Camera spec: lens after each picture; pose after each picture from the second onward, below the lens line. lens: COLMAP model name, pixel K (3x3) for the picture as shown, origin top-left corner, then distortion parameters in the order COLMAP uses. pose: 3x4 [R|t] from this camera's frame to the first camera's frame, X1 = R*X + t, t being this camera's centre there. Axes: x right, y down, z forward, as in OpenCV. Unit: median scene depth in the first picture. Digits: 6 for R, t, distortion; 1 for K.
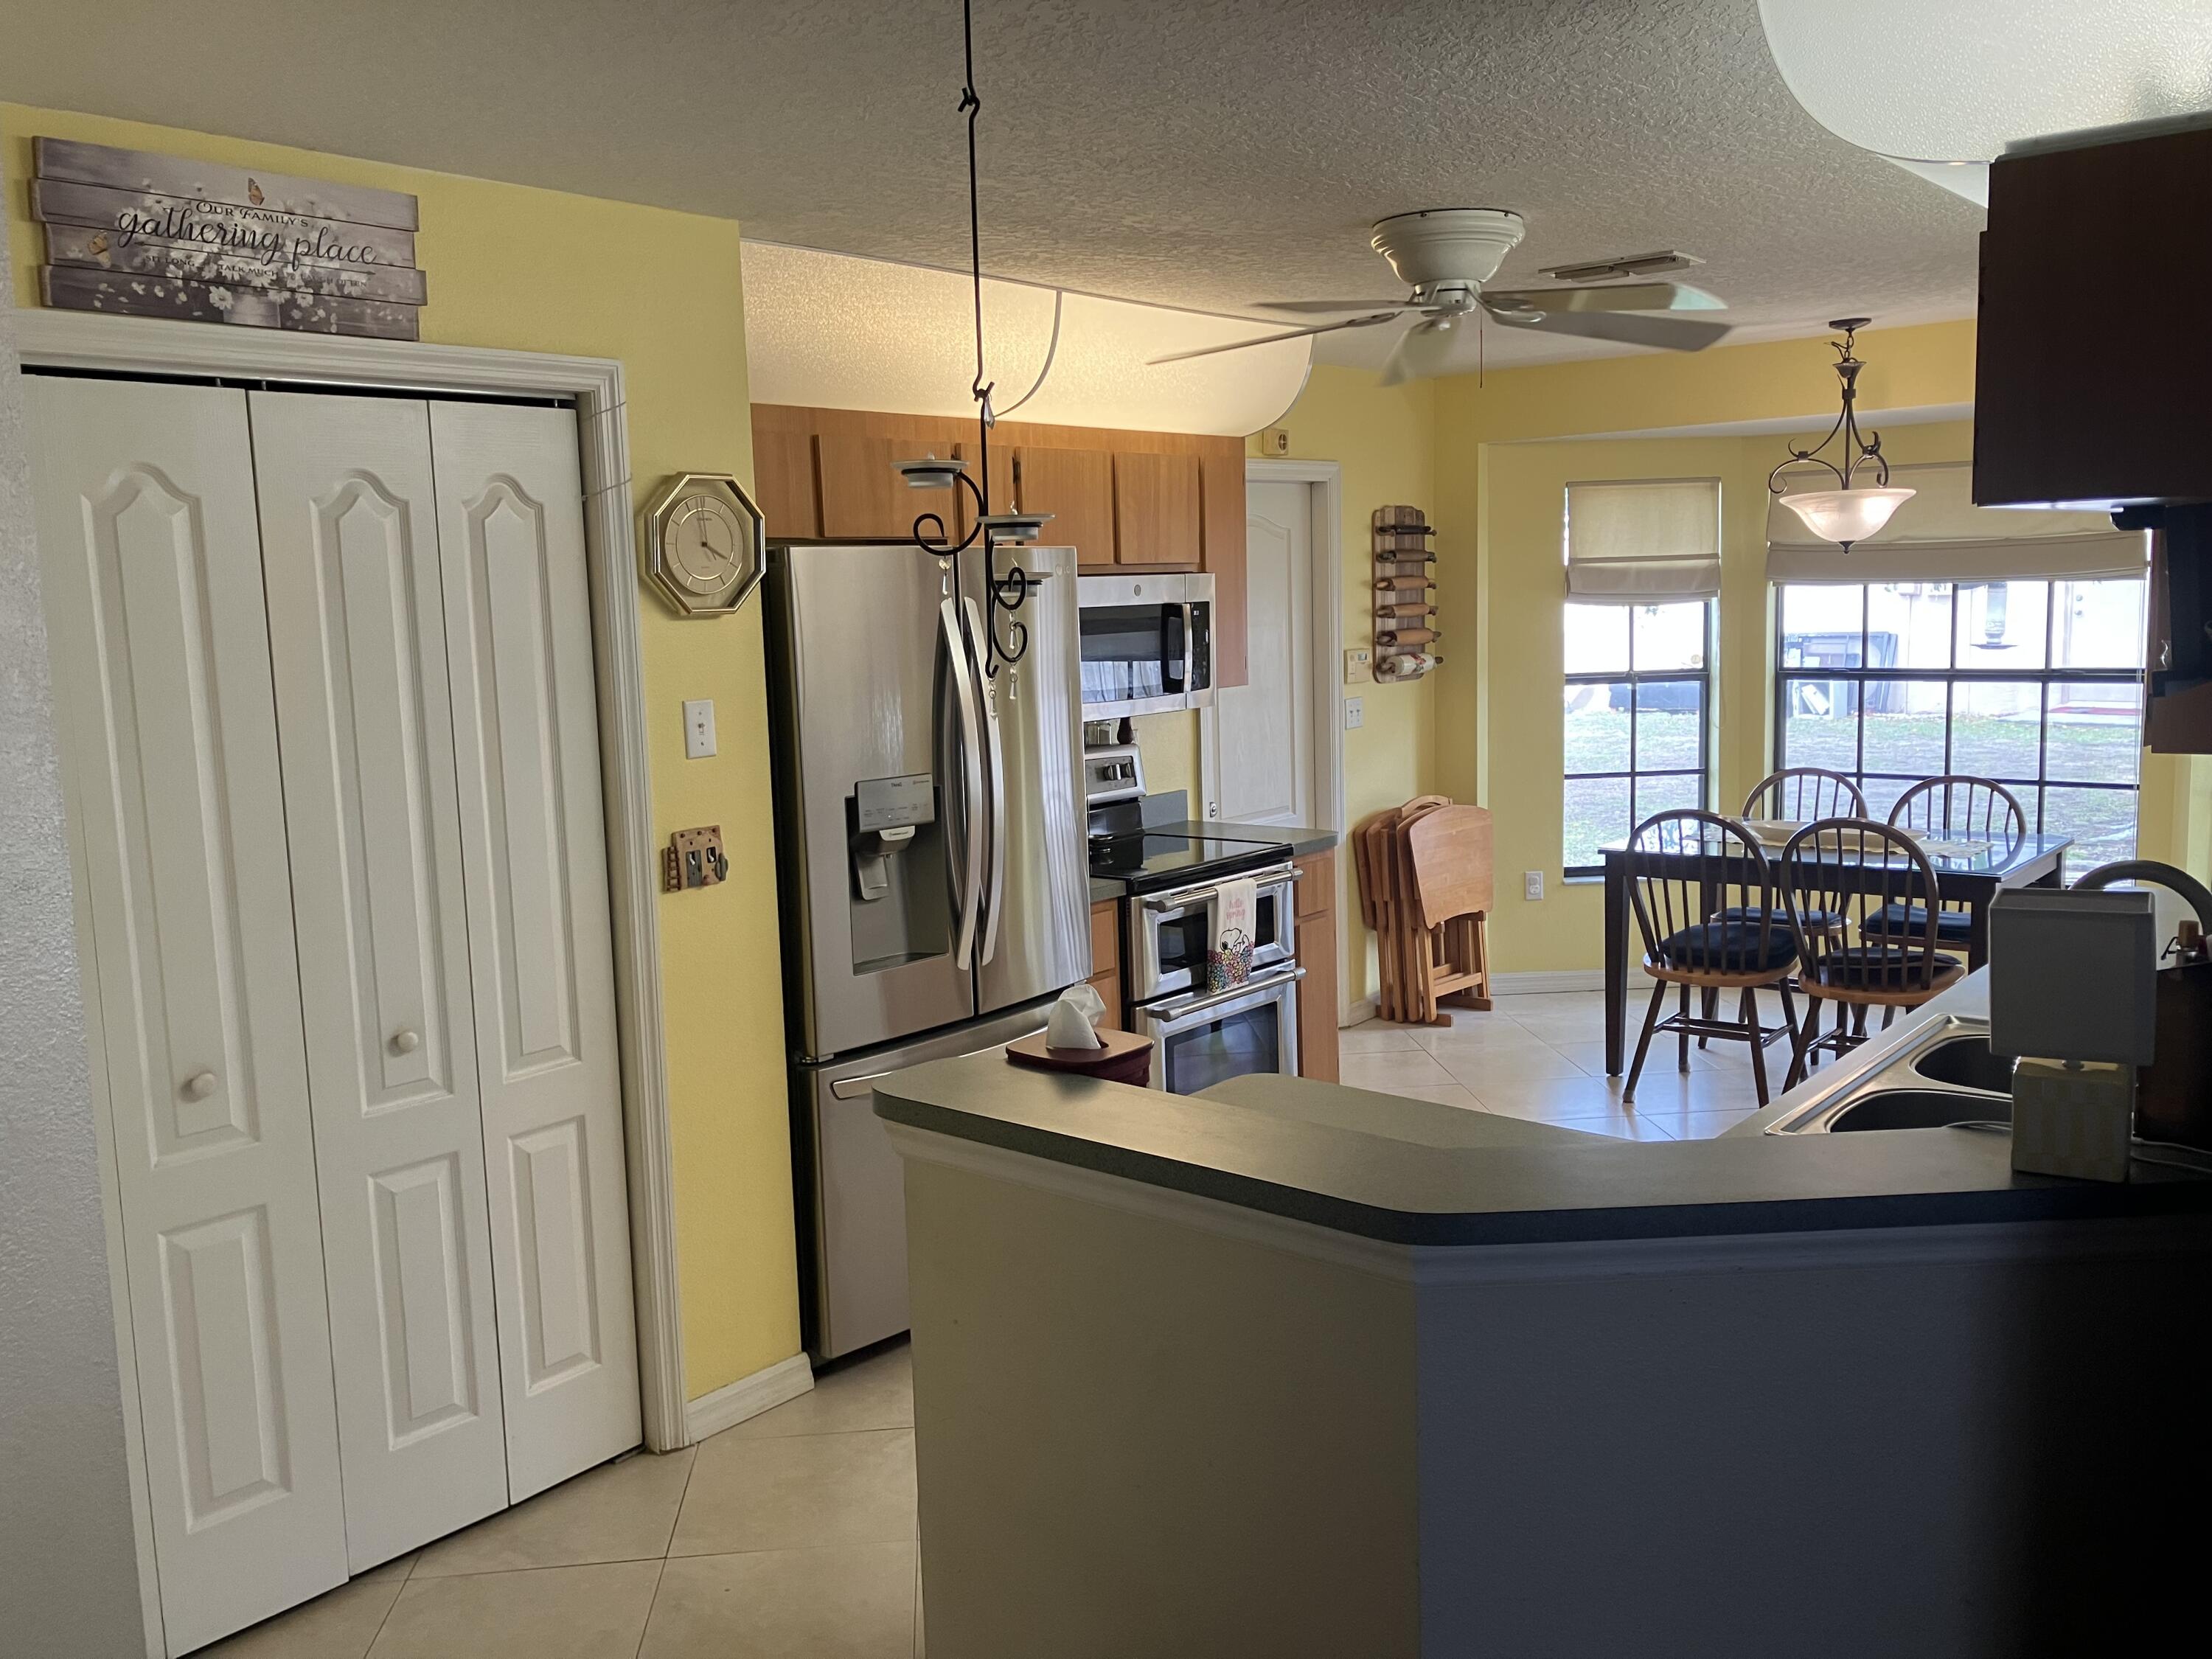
lens RADIAL K [[1805.9, 0, 1109.1], [0, 1805.9, 822.5], [0, 0, 1]] dist [0.056229, -0.103947]
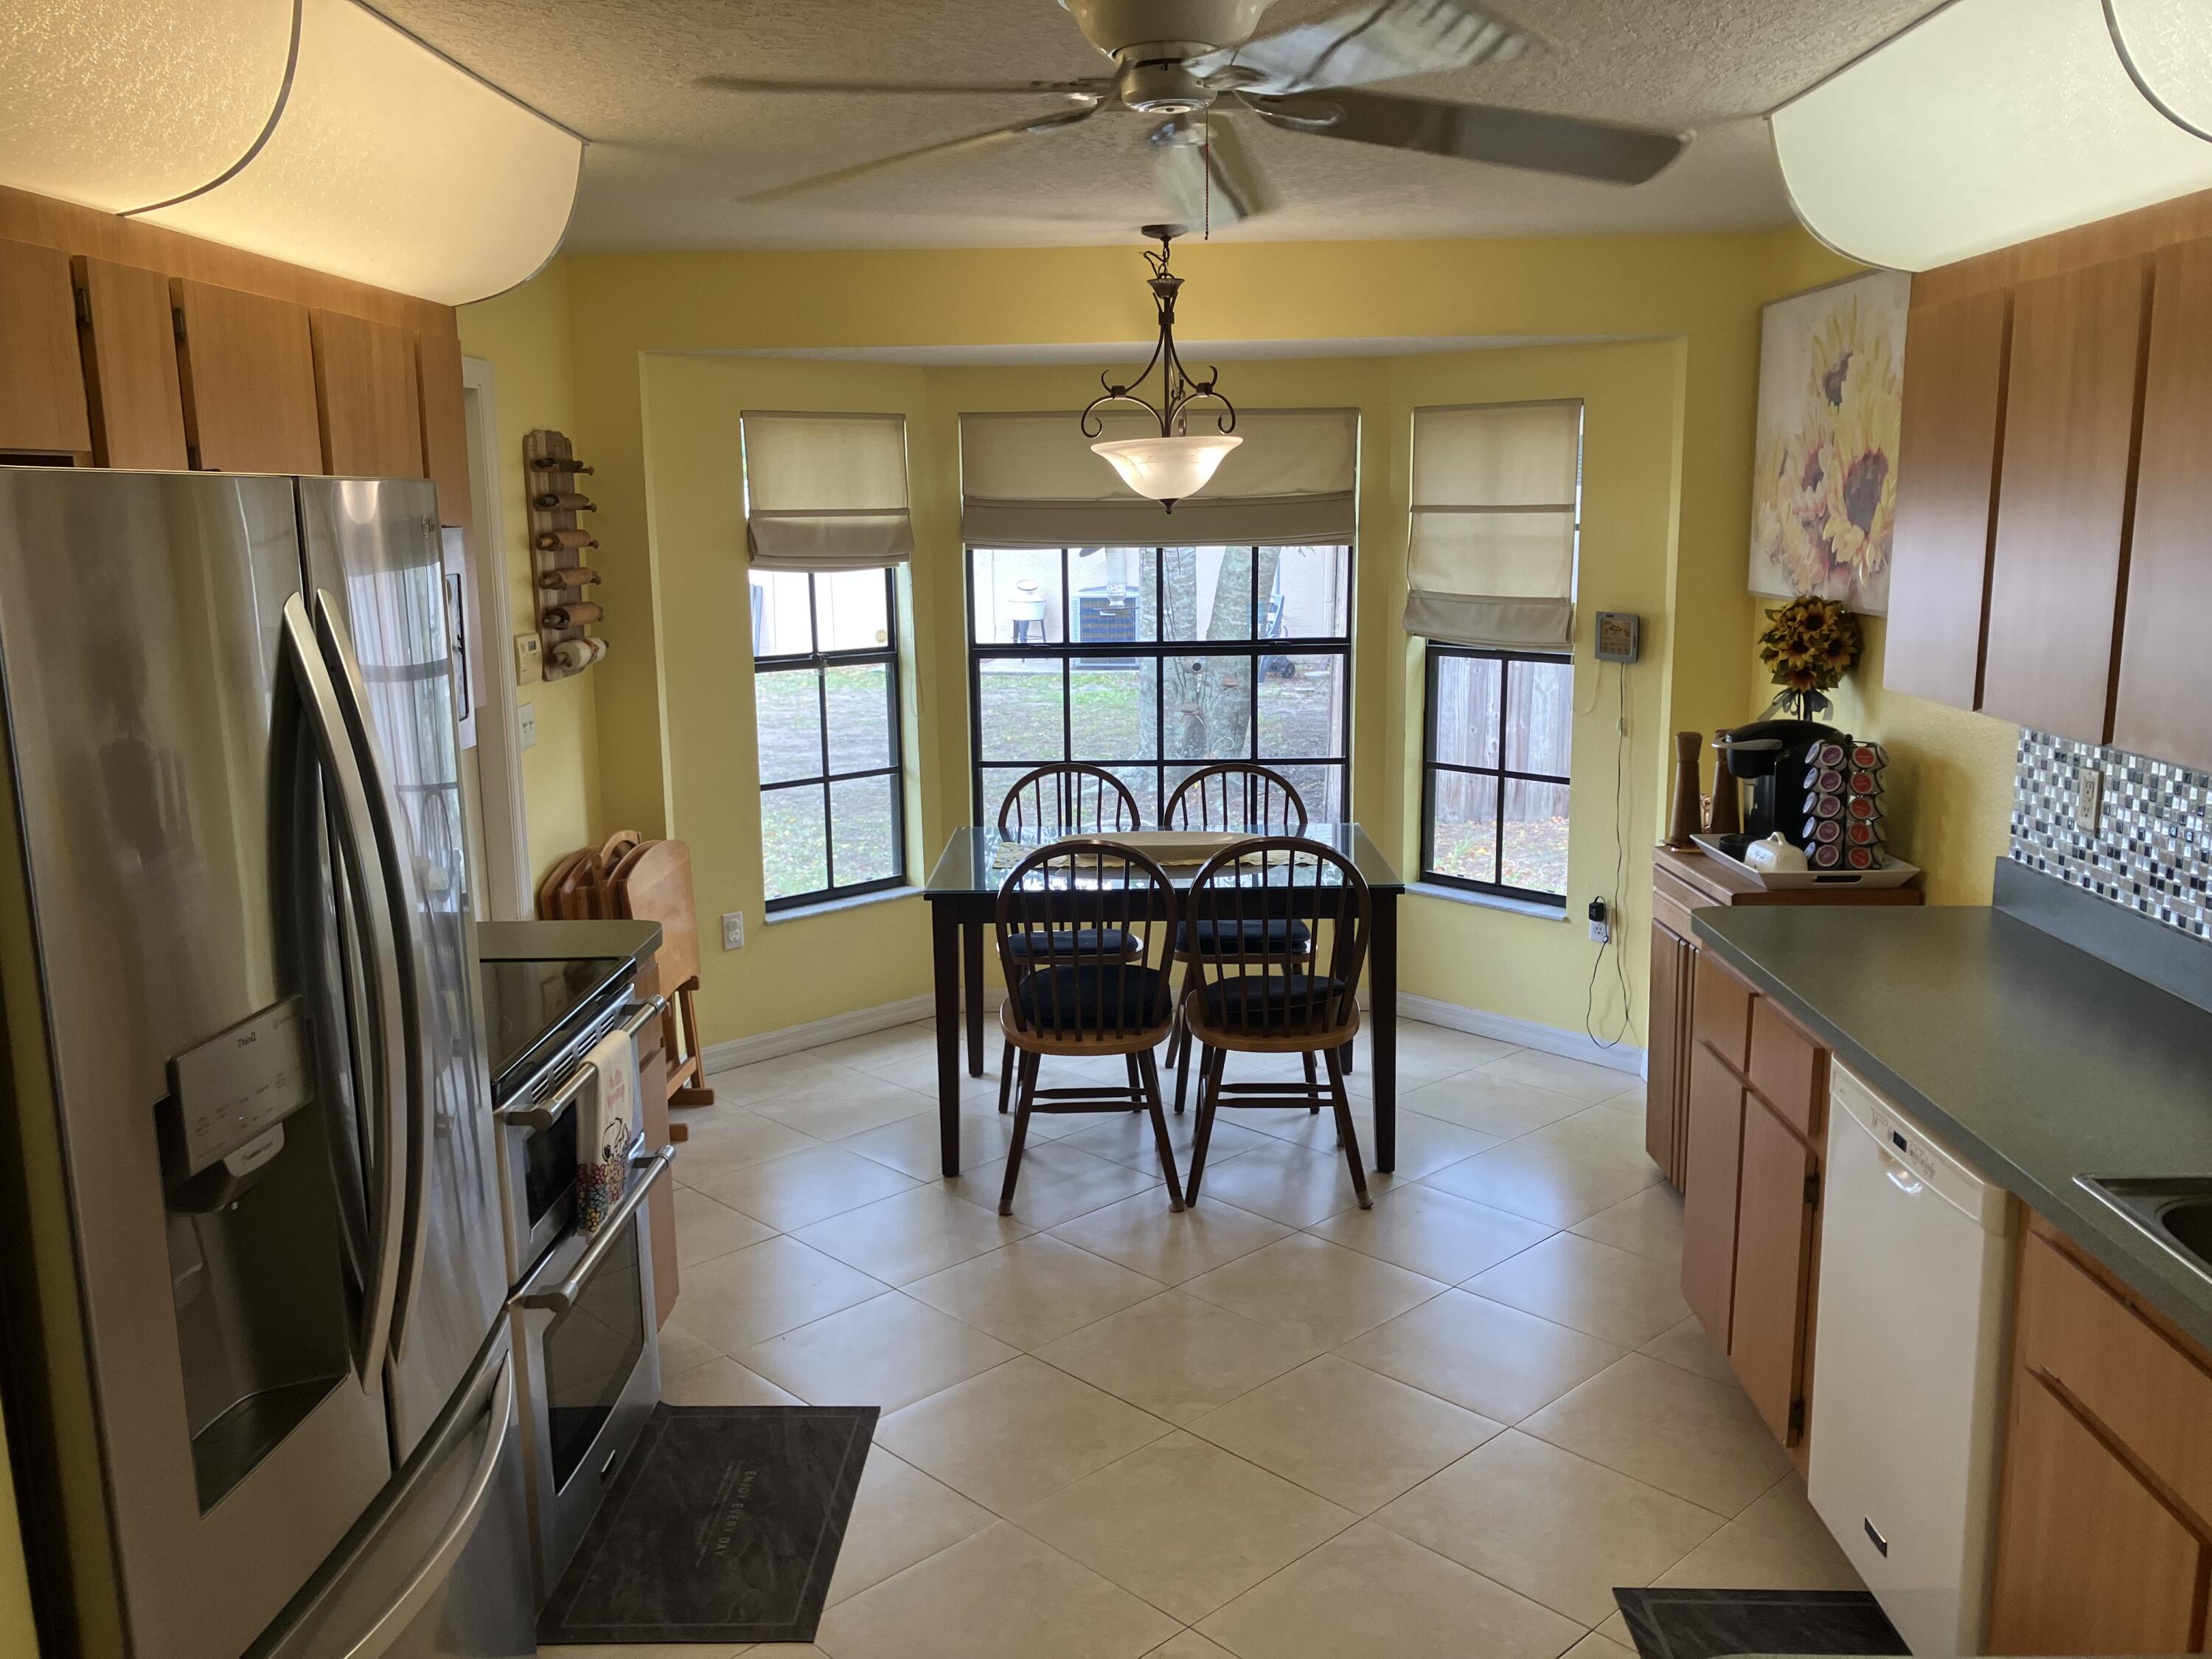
lens RADIAL K [[1805.9, 0, 1098.6], [0, 1805.9, 850.1], [0, 0, 1]] dist [0.056229, -0.103947]
pose [[0.789555, -0.097763, 0.605842, -0.119148], [0.071064, 0.995153, 0.067972, -0.044611], [-0.609551, -0.010614, 0.792676, 0.304249]]
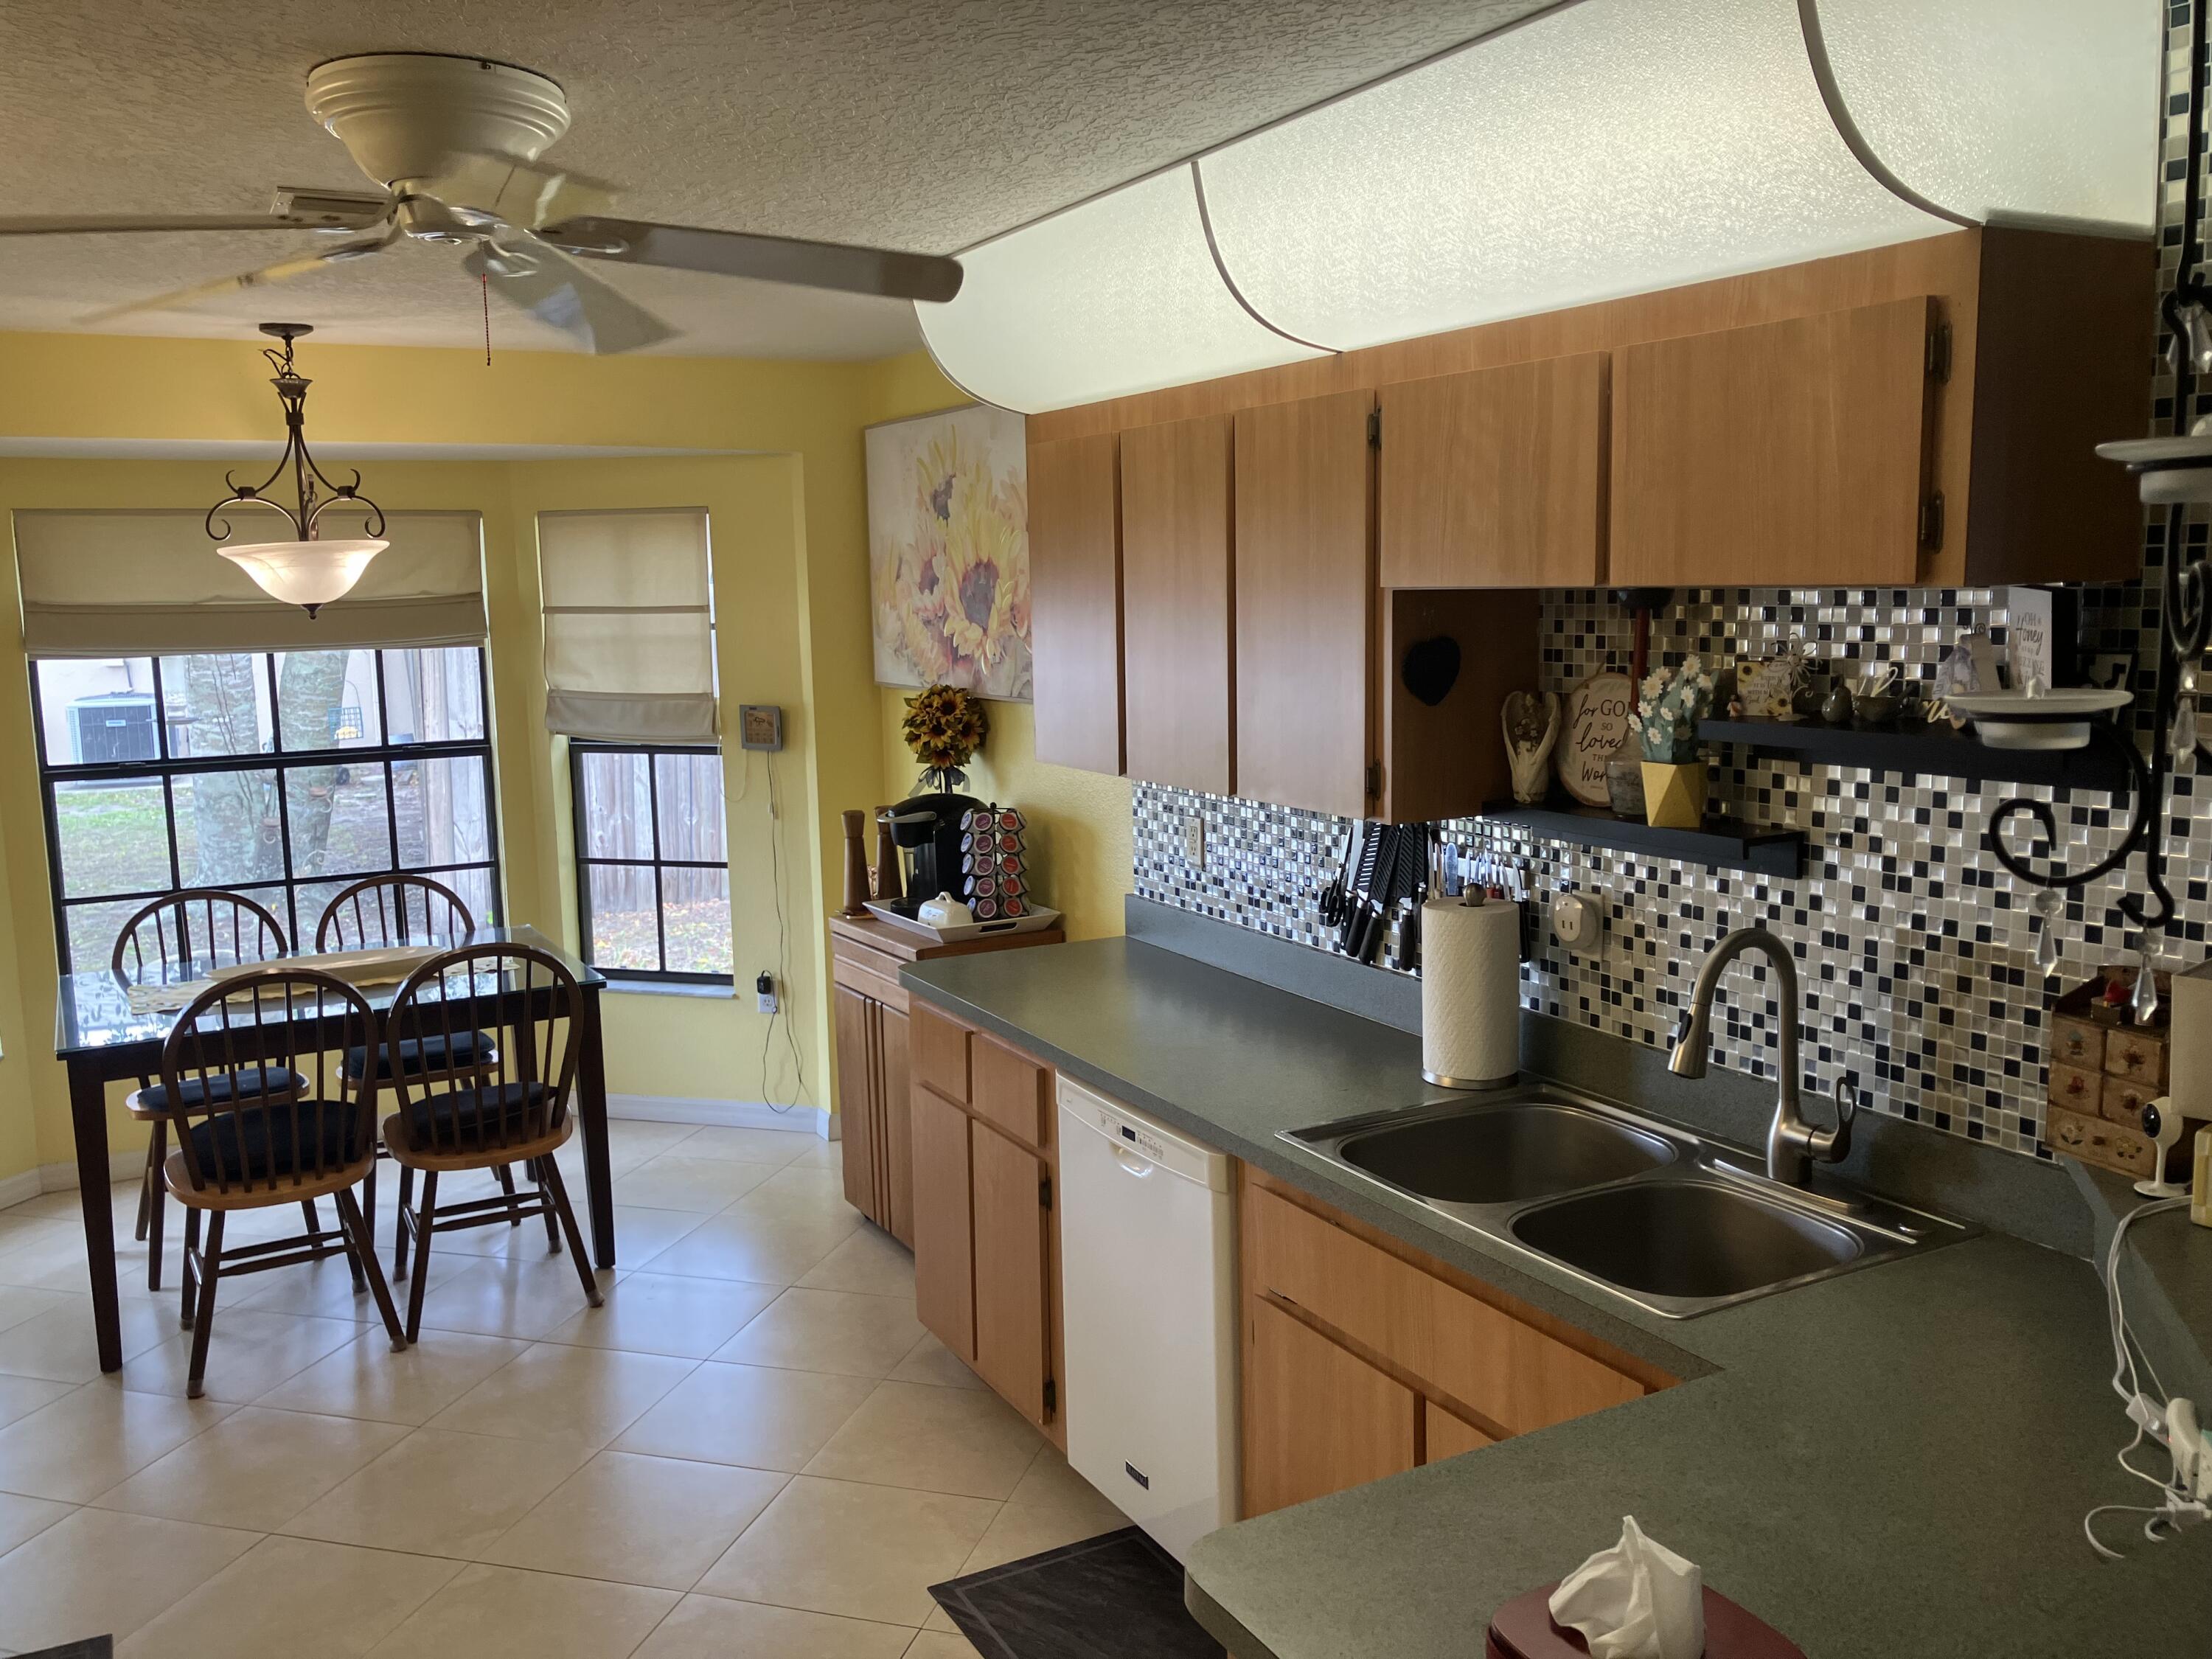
lens RADIAL K [[1805.9, 0, 1118.9], [0, 1805.9, 823.7], [0, 0, 1]] dist [0.056229, -0.103947]
pose [[0.367984, -0.104767, 0.923911, -0.178396], [0.131754, 0.989481, 0.059726, -0.051280], [-0.920450, 0.099751, 0.377917, 0.325925]]
